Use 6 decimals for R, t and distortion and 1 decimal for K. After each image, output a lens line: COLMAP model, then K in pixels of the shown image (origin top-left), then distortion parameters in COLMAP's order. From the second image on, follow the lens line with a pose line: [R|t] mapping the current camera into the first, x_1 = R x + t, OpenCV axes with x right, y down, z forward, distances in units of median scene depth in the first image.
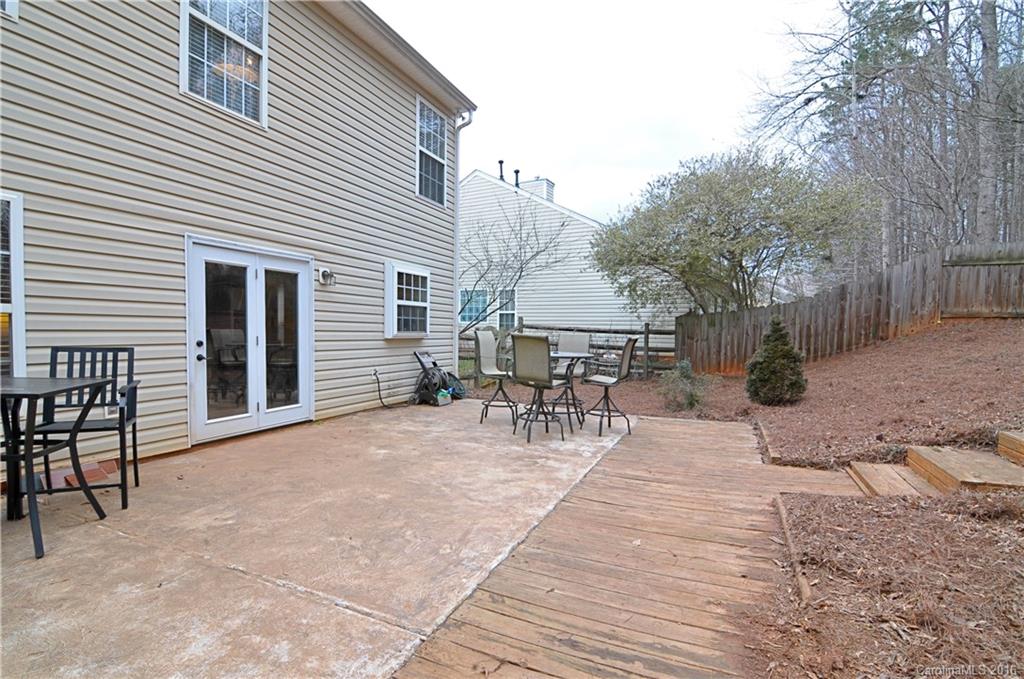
lens RADIAL K [[493.5, 0, 509.3], [0, 493.5, 351.4], [0, 0, 1]] dist [0.001250, -0.016647]
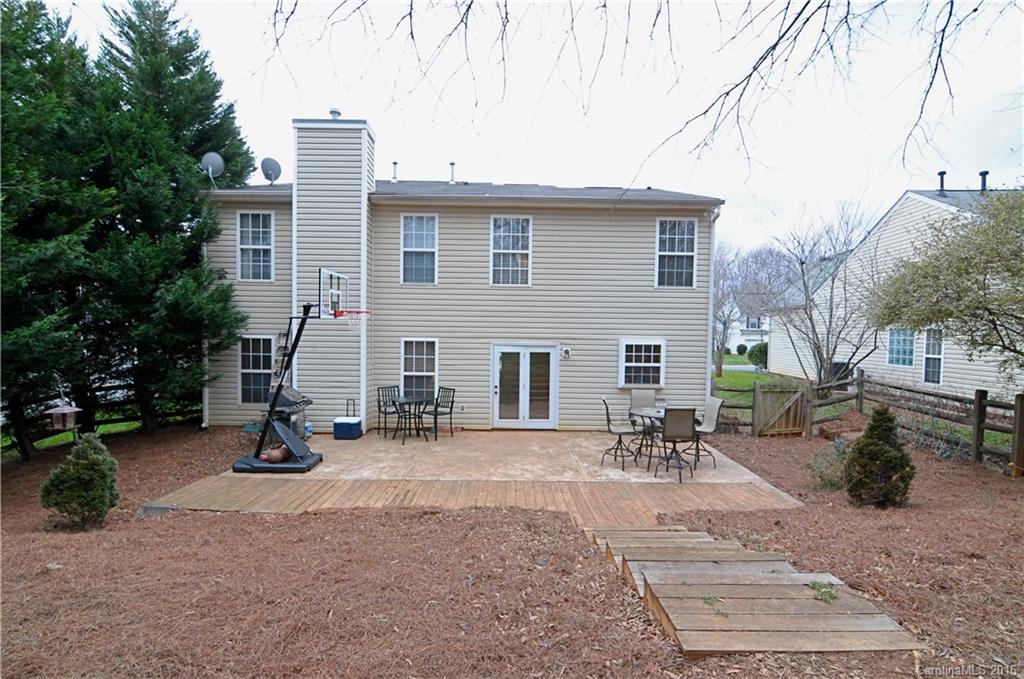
lens RADIAL K [[493.5, 0, 509.3], [0, 493.5, 351.4], [0, 0, 1]] dist [0.001250, -0.016647]
pose [[0.404374, 0.025962, -0.914225, 1.544153], [-0.048354, 0.998806, 0.006976, -0.201586], [0.913314, 0.041386, 0.405147, 0.080685]]
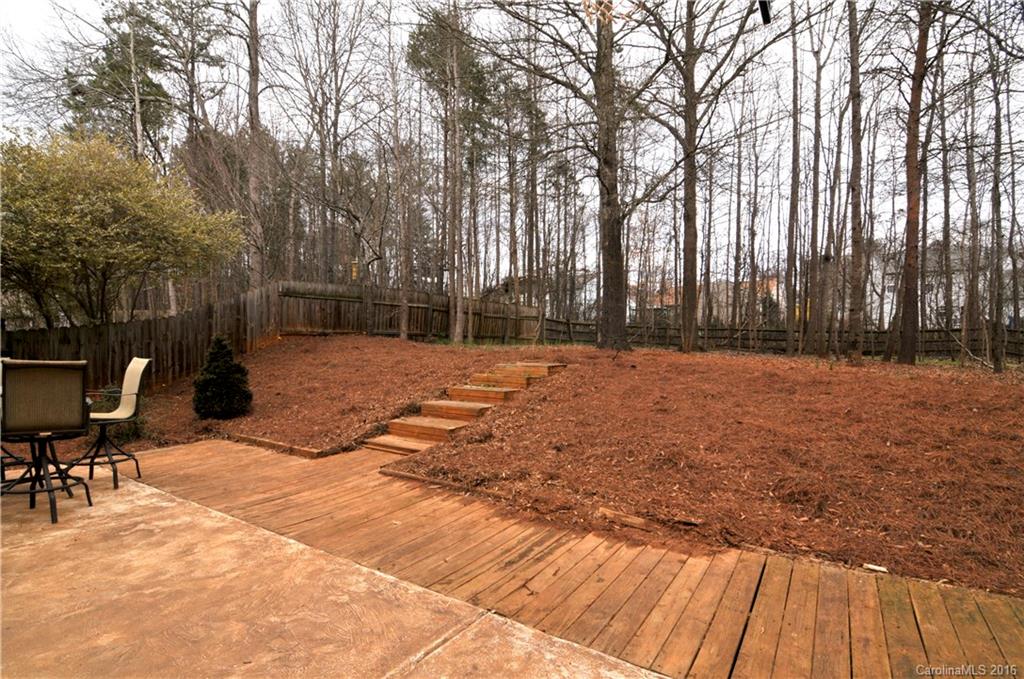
lens RADIAL K [[493.5, 0, 509.3], [0, 493.5, 351.4], [0, 0, 1]] dist [0.001250, -0.016647]
pose [[0.174154, -0.027604, 0.984331, -0.563164], [0.052821, 0.998430, 0.018654, -0.030856], [-0.983301, 0.048744, 0.175339, 0.303014]]
